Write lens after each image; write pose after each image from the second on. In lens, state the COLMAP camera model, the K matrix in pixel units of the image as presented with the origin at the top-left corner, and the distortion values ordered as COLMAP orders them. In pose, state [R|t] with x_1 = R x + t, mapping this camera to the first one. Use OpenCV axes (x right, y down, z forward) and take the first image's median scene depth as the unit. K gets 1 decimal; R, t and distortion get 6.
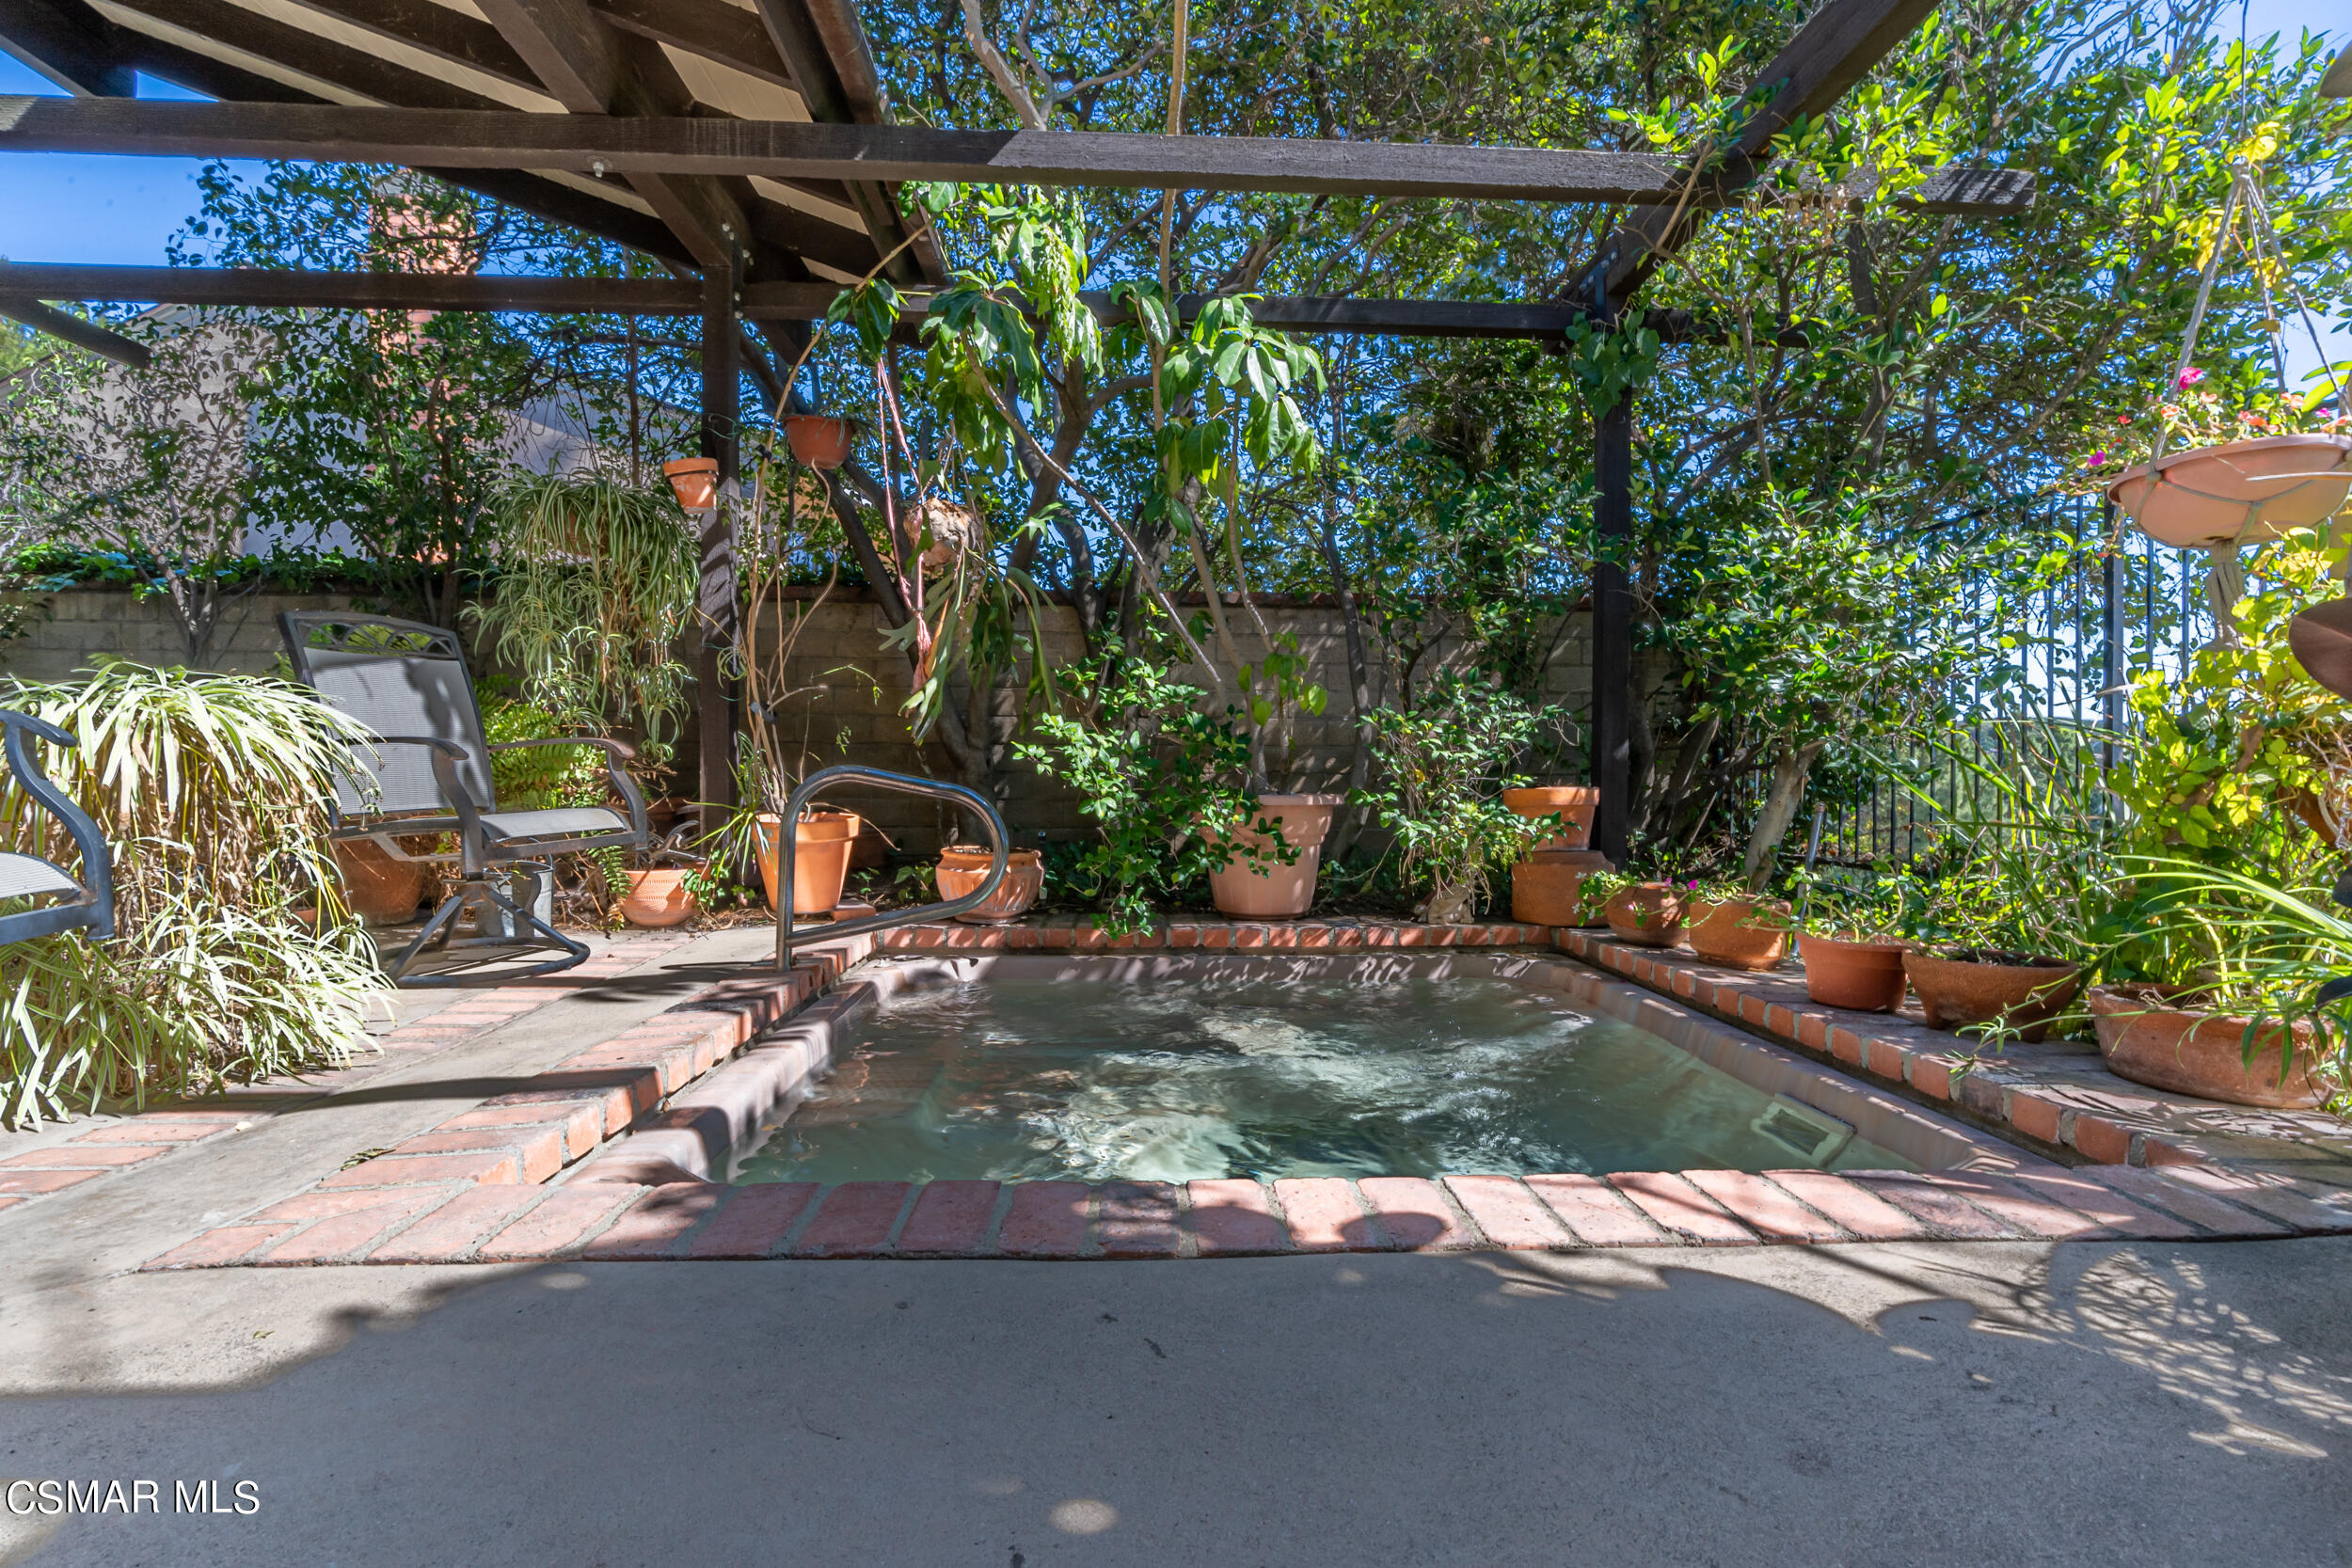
lens RADIAL K [[1065.4, 0, 1182.5], [0, 1065.4, 790.7], [0, 0, 1]] dist [-0.011482, 0.001877]
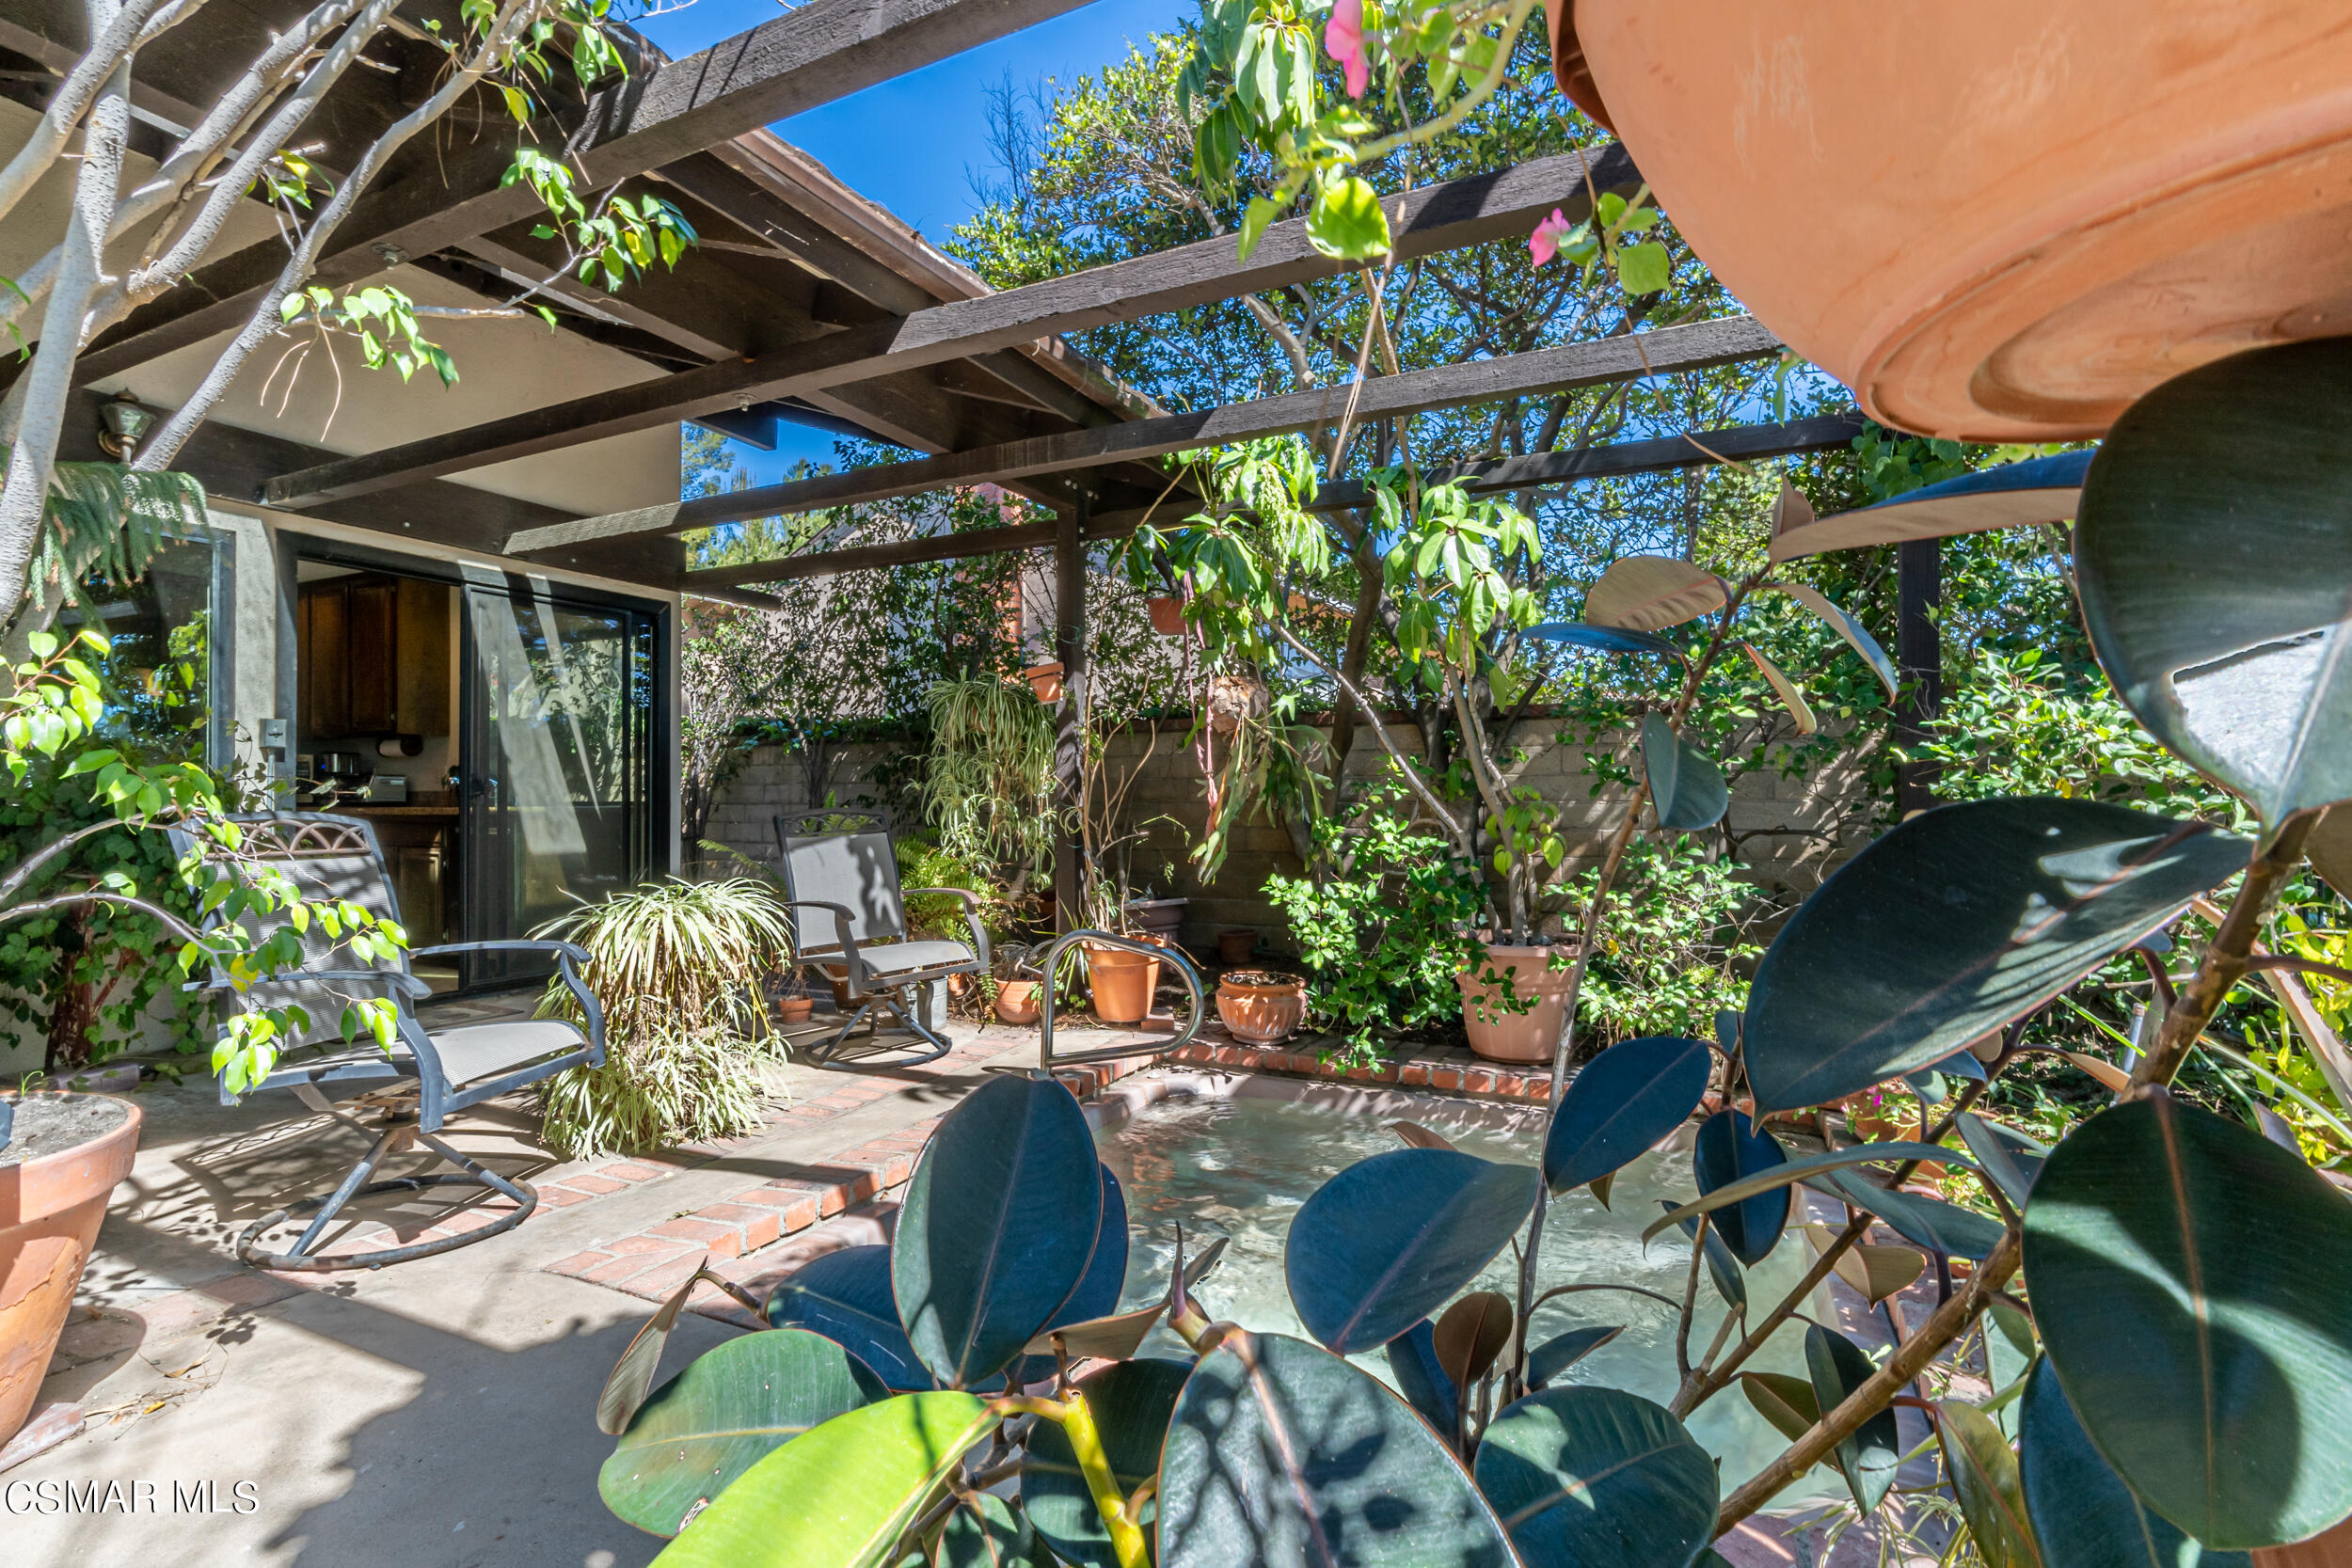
lens RADIAL K [[1065.4, 0, 1196.6], [0, 1065.4, 785.8], [0, 0, 1]] dist [-0.011482, 0.001877]
pose [[0.878822, -0.015080, -0.476911, 0.338353], [-0.000310, 0.999482, -0.032175, -0.125796], [0.477149, 0.028424, 0.878363, -0.060907]]
